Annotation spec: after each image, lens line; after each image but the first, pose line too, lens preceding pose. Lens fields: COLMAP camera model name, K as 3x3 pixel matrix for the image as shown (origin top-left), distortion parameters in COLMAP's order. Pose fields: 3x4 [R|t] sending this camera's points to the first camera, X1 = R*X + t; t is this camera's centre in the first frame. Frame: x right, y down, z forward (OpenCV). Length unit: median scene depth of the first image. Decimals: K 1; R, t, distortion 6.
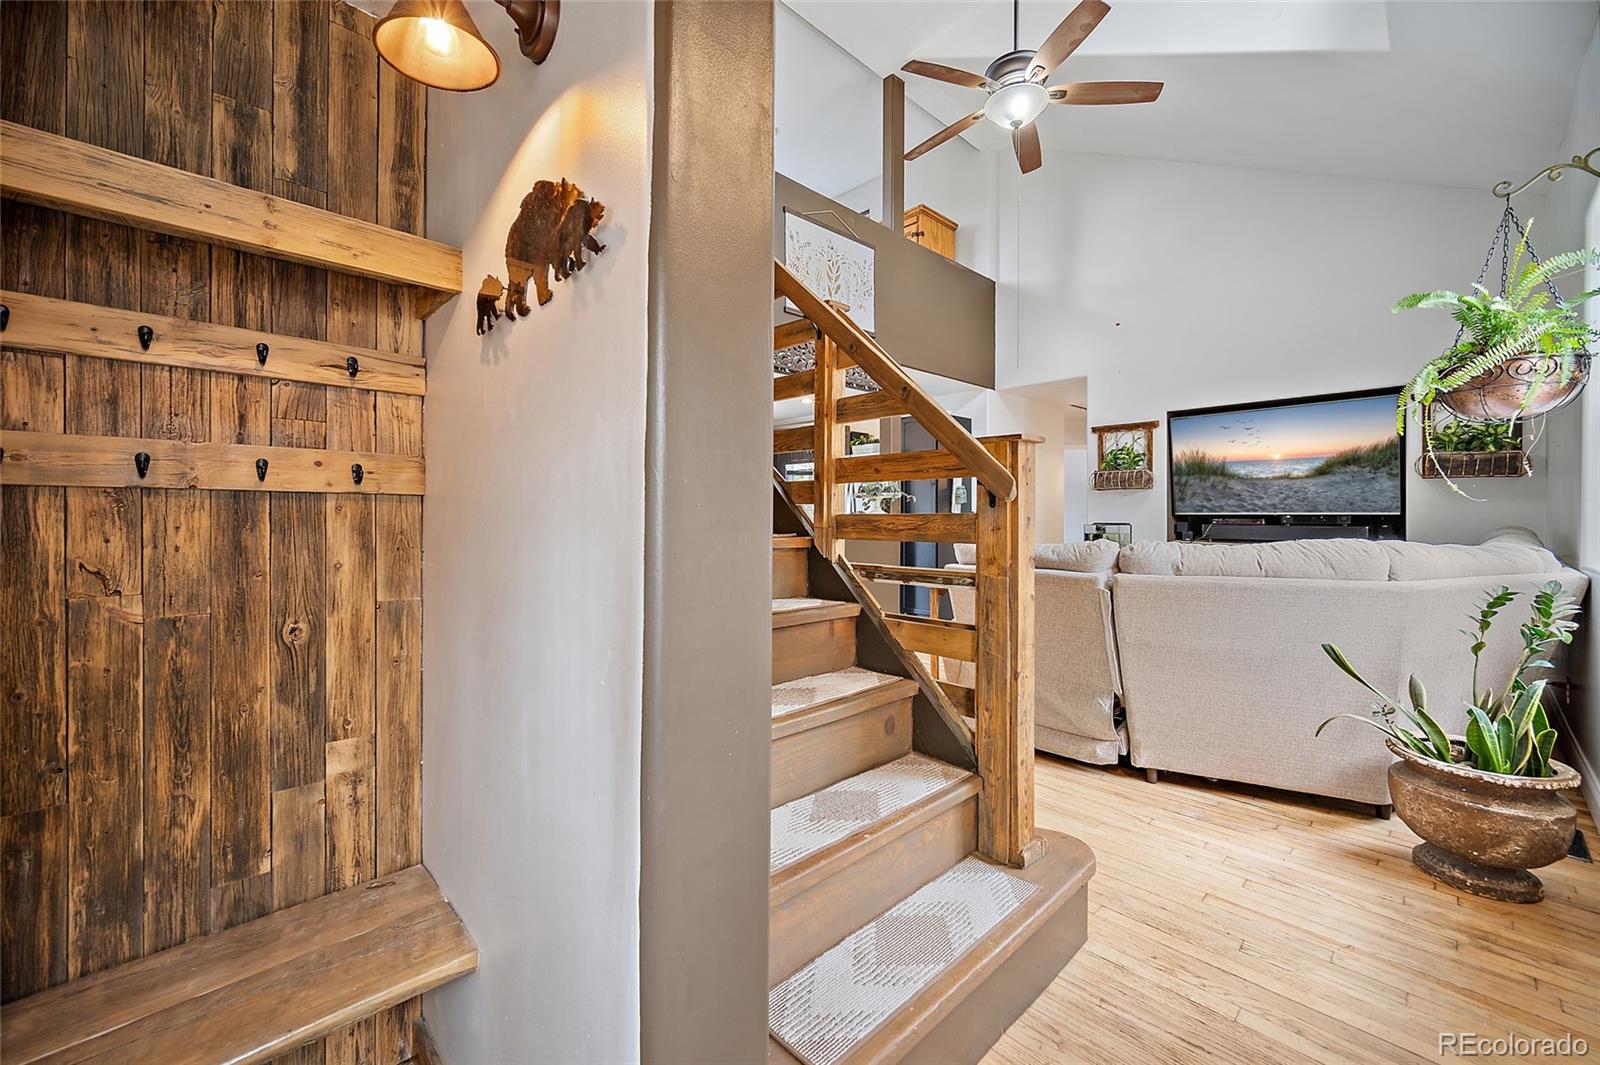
lens RADIAL K [[640.7, 0, 802.3], [0, 640.7, 523.4], [0, 0, 1]] dist [-0.001771, 0.000340]
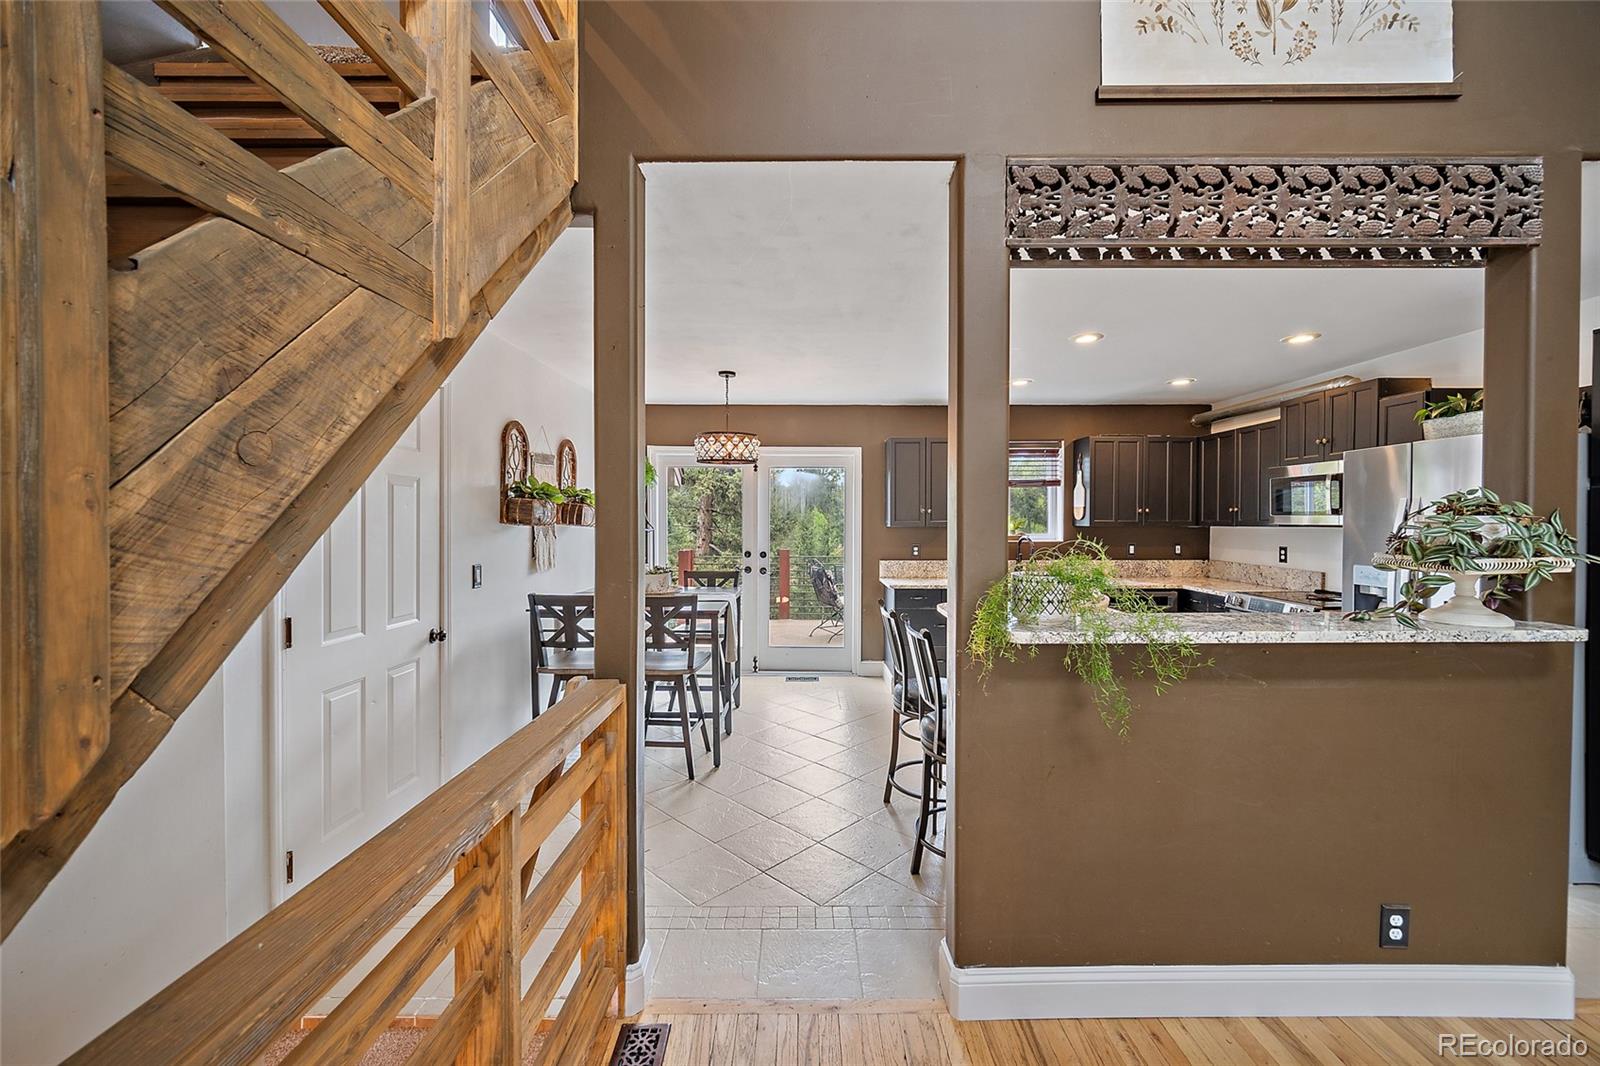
lens RADIAL K [[627.0, 0, 807.0], [0, 627.0, 526.4], [0, 0, 1]] dist [-0.001078, 0.000010]
pose [[0.716715, 0.005368, -0.697345, 0.112173], [-0.005891, 0.999981, 0.001644, -0.069198], [0.697341, 0.002930, 0.716733, 0.590165]]
